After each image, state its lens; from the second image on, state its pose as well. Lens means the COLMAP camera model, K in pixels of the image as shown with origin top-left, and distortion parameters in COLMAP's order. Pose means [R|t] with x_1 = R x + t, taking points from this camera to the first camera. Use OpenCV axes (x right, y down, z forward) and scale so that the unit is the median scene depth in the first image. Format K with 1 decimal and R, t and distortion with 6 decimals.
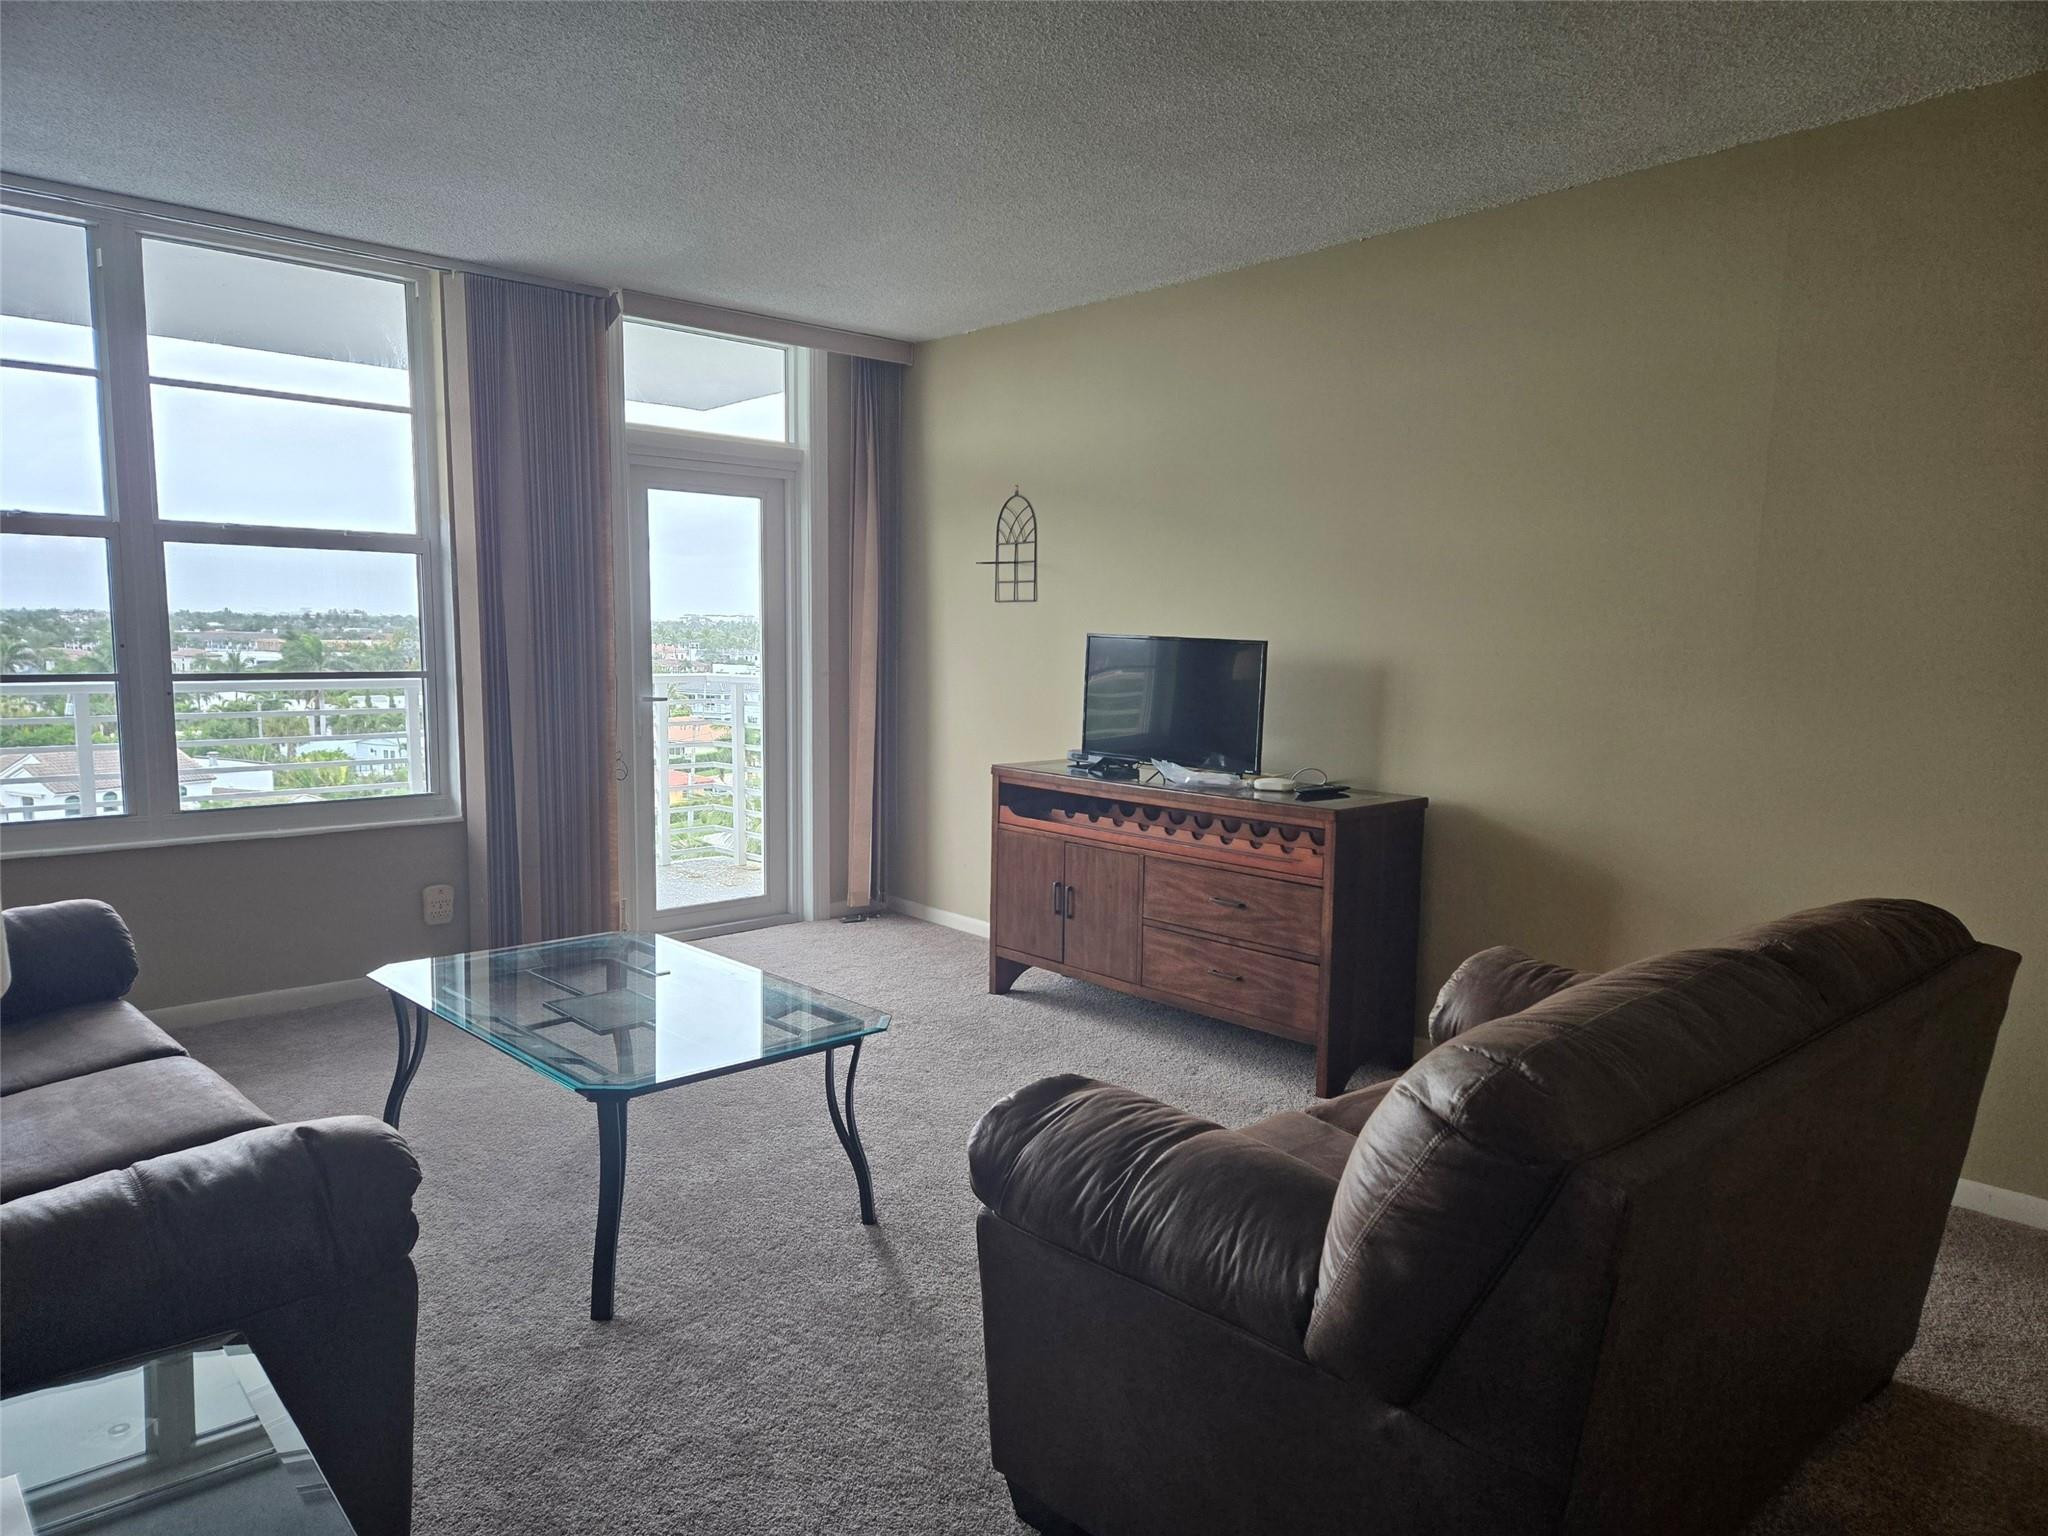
lens RADIAL K [[1422.6, 0, 1024.0], [0, 1422.6, 768.0], [0, 0, 1]] dist [0.075469, -0.001679]
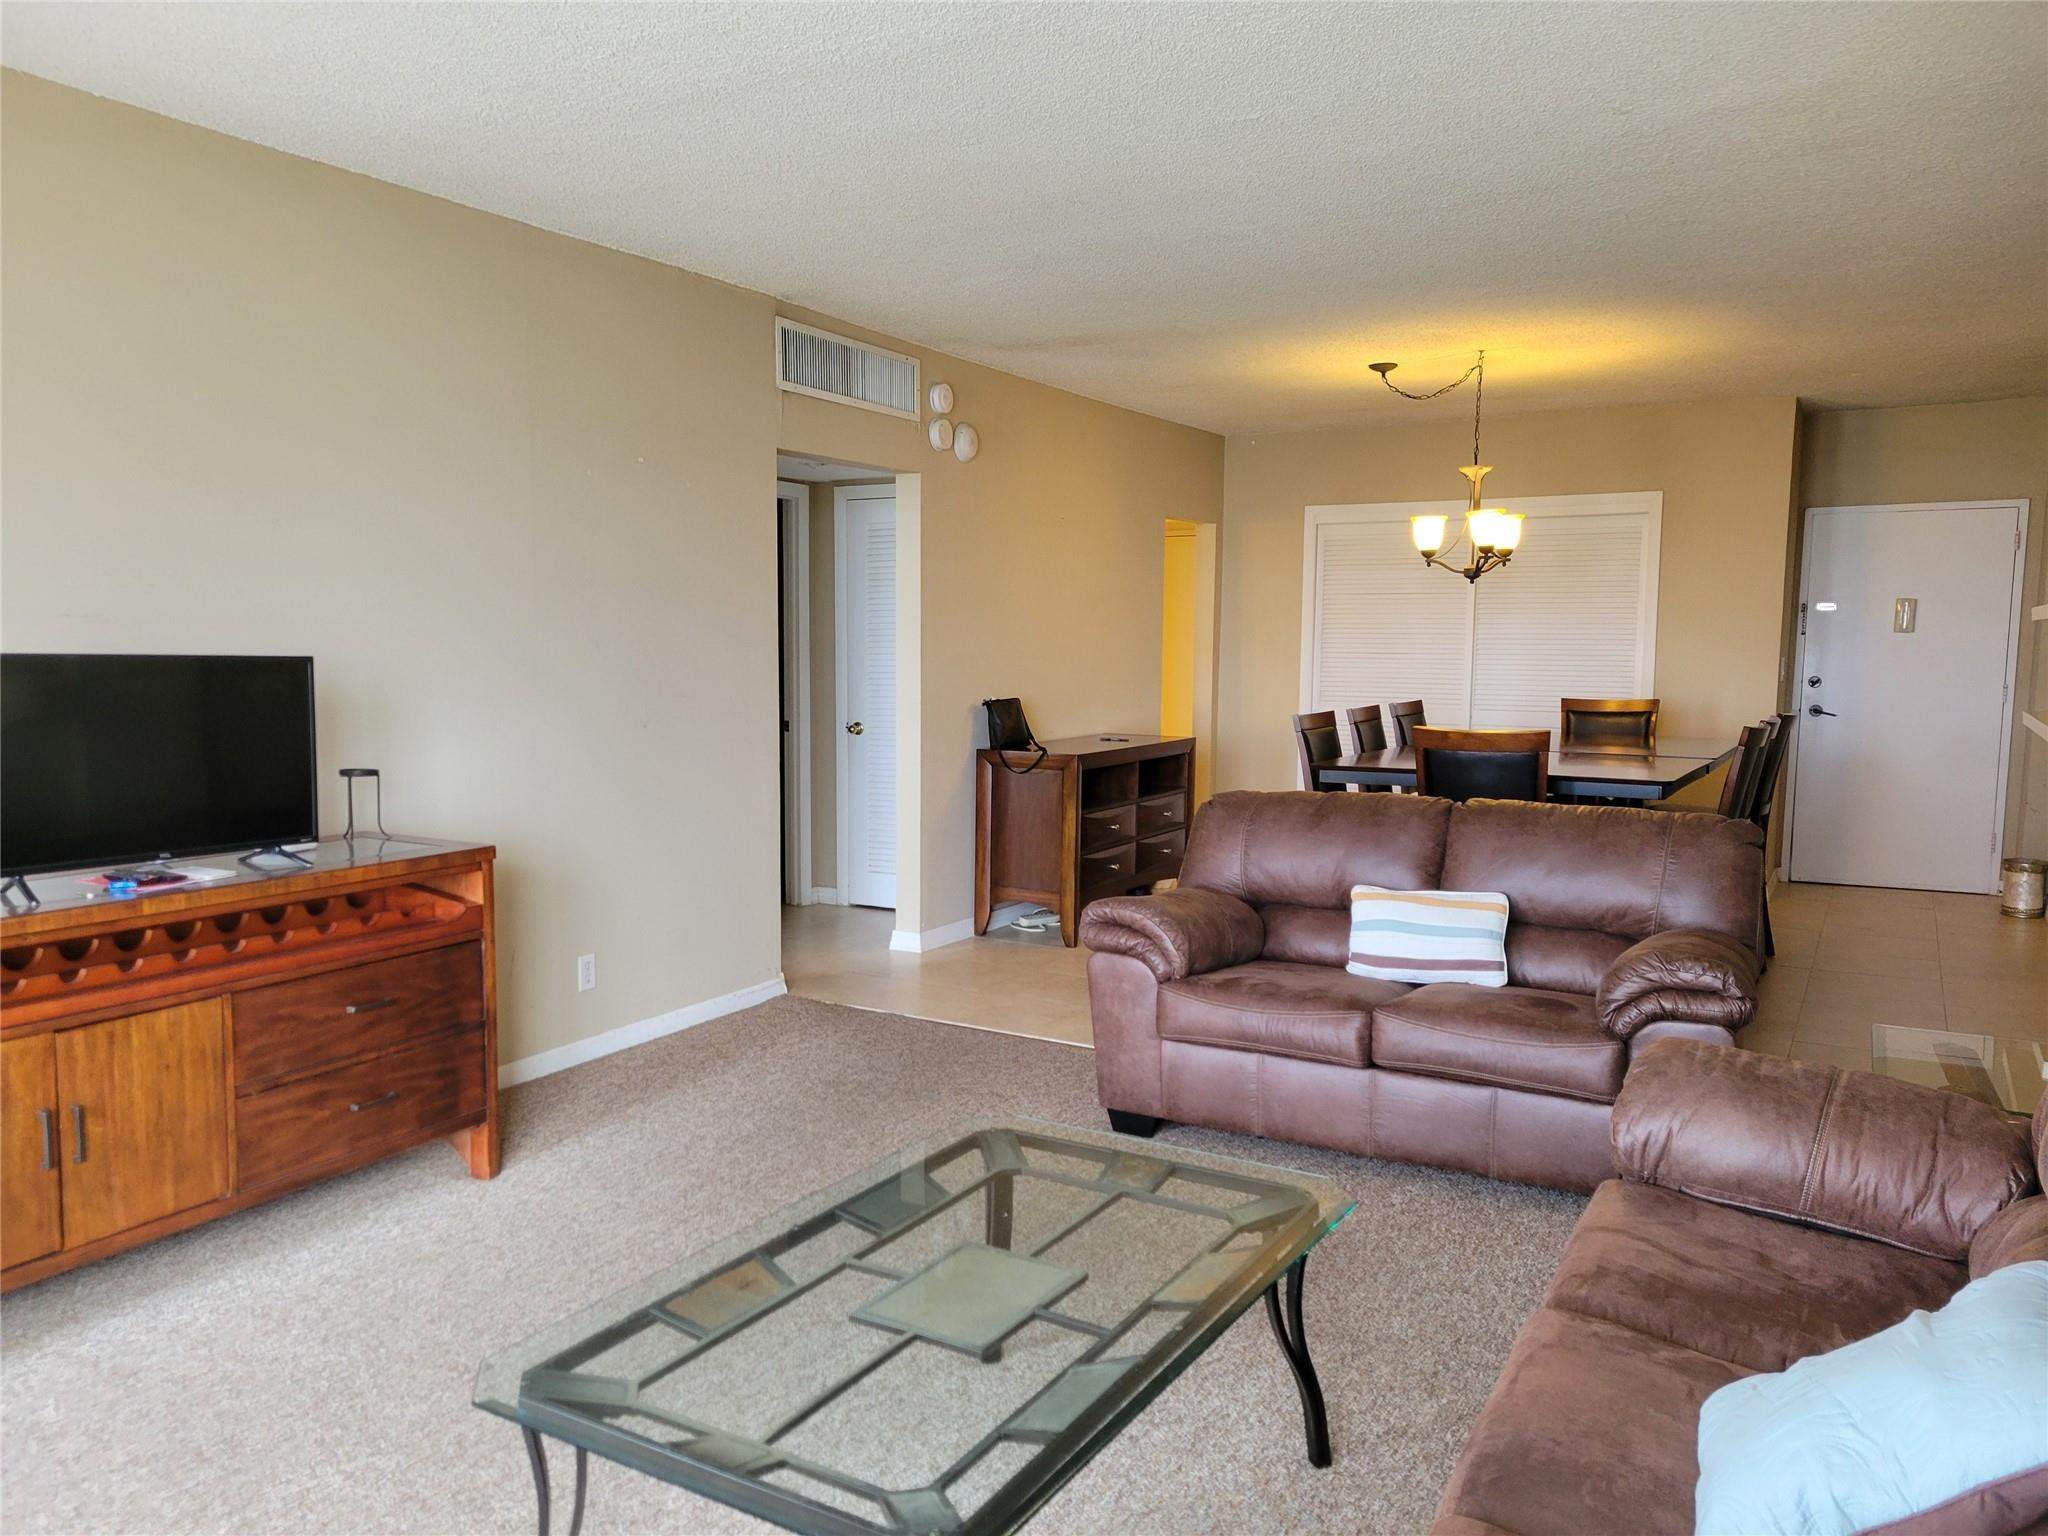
lens RADIAL K [[1497.8, 0, 1024.0], [0, 1497.8, 768.0], [0, 0, 1]] dist [0.212818, 0.000819]
pose [[-0.259883, -0.095889, 0.960867, -0.966027], [0.097475, 0.987370, 0.124898, -0.131225], [-0.960708, 0.126119, -0.247254, 1.138020]]
